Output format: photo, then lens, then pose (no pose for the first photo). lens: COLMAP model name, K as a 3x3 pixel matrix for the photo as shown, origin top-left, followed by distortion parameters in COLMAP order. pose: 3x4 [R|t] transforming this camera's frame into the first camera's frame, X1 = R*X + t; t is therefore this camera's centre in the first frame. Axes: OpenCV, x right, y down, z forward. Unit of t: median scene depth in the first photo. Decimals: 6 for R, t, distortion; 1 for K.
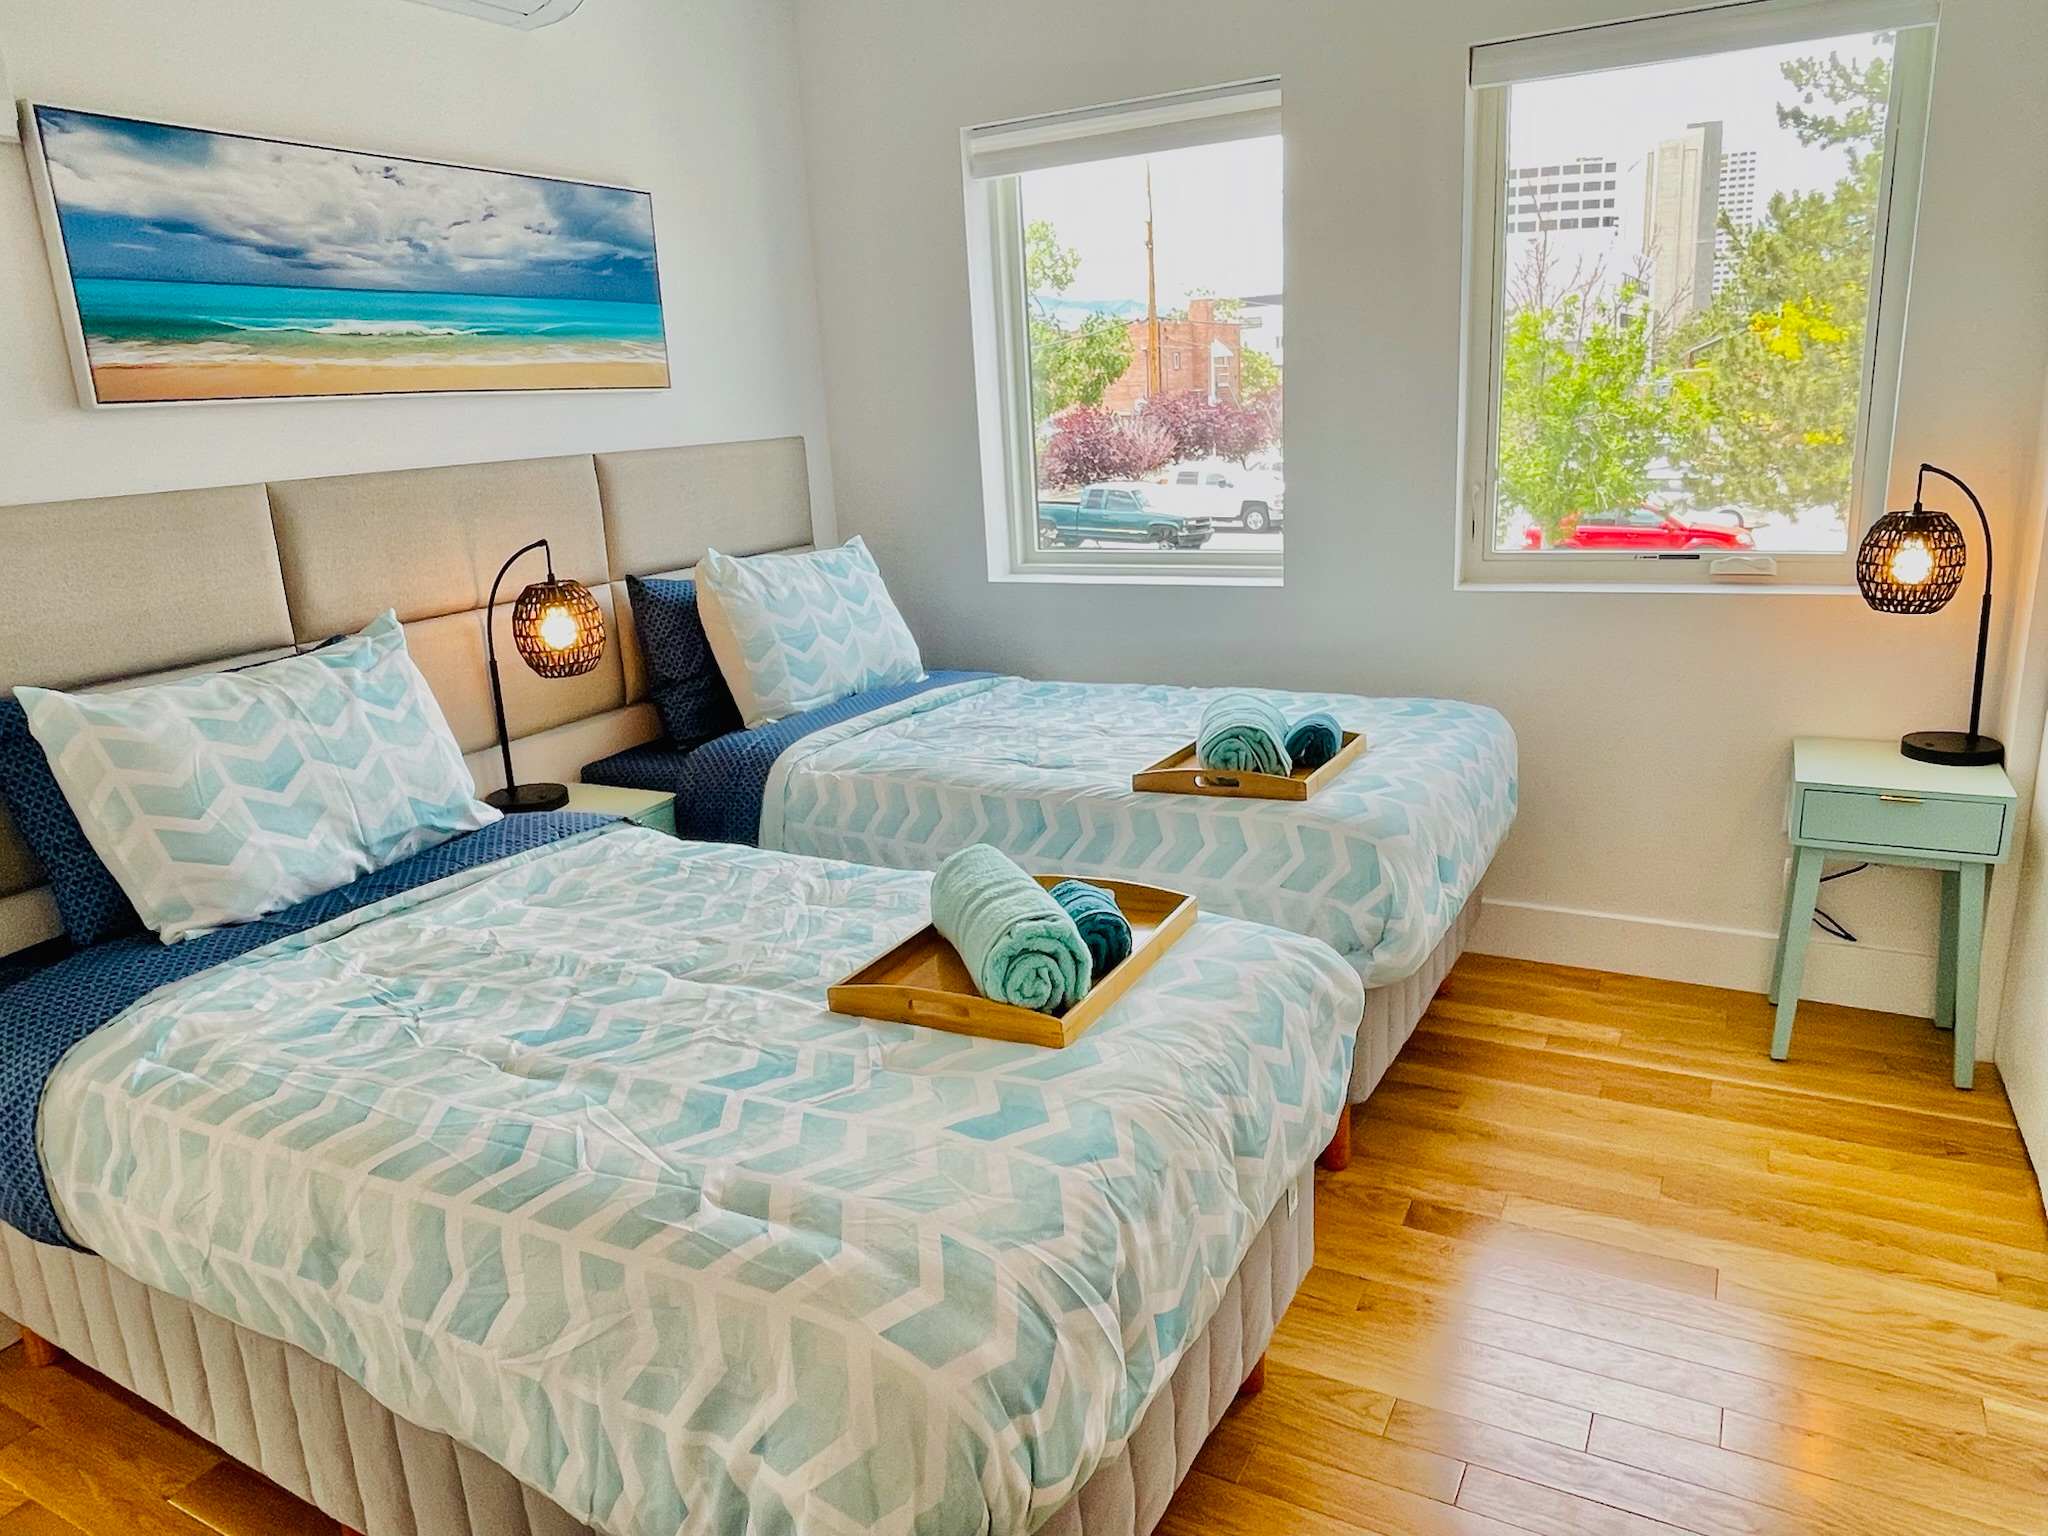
lens RADIAL K [[1361.8, 0, 1023.3], [0, 1361.8, 755.4], [0, 0, 1]] dist [-0.005845, 0.000201]
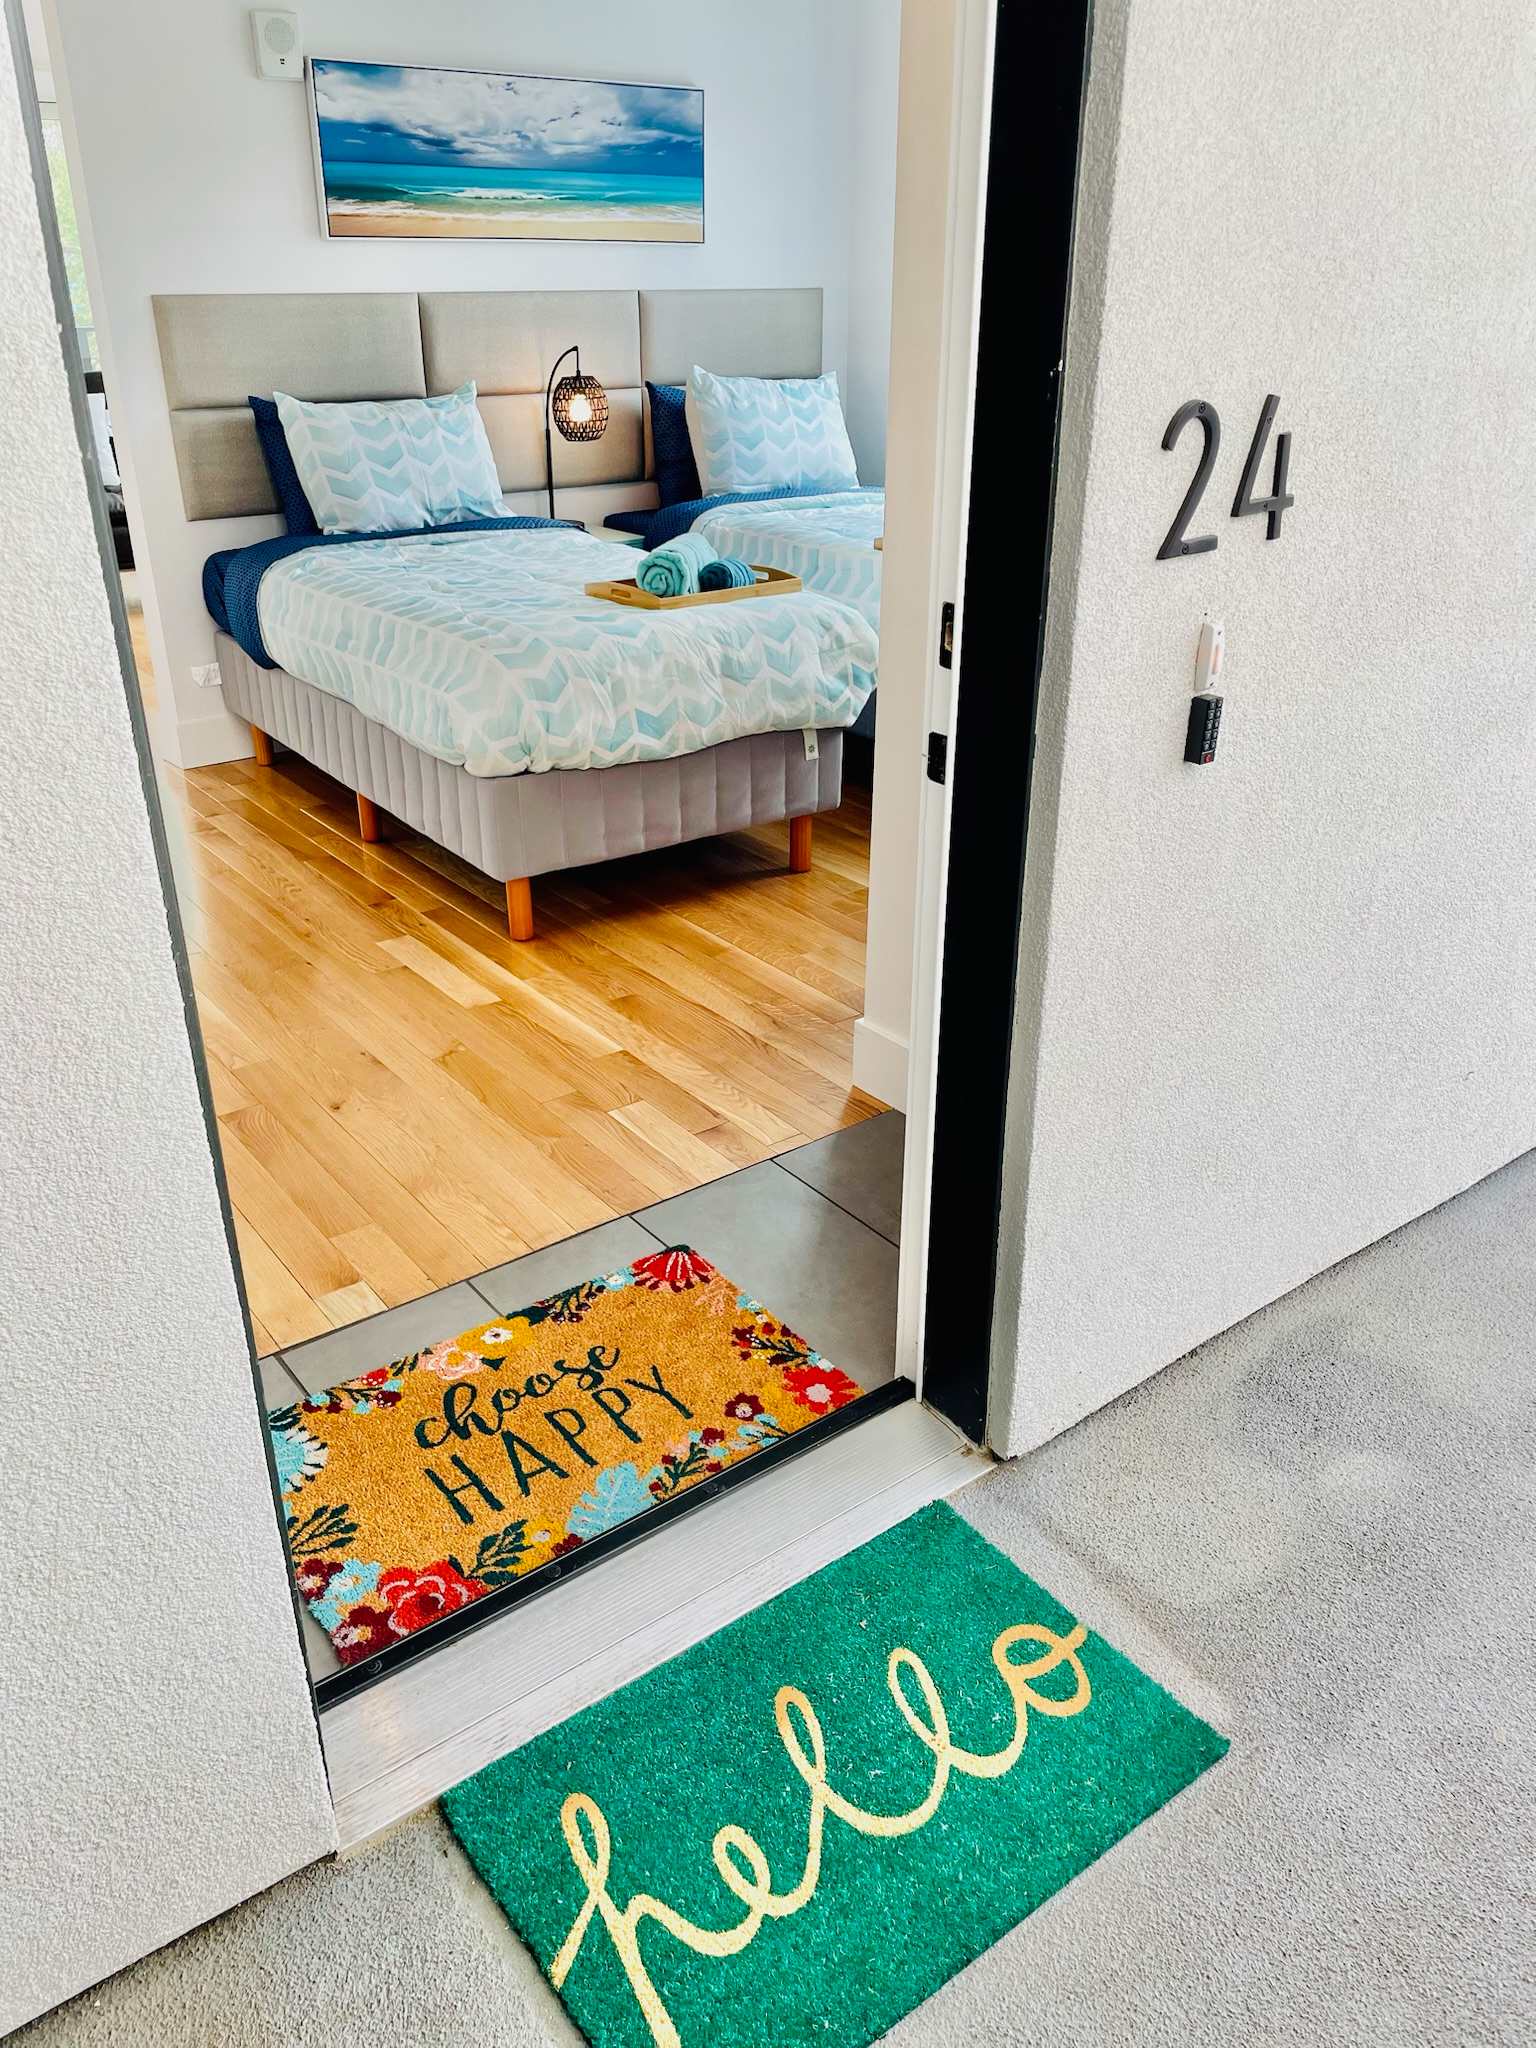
lens RADIAL K [[1548.8, 0, 768.1], [0, 1548.8, 984.8], [0, 0, 1]] dist [0.103212, -0.124864]
pose [[0.911398, 0.220225, -0.347641, 0.716228], [-0.152735, 0.965442, 0.211172, 0.150820], [0.382133, -0.139365, 0.913538, -0.746789]]
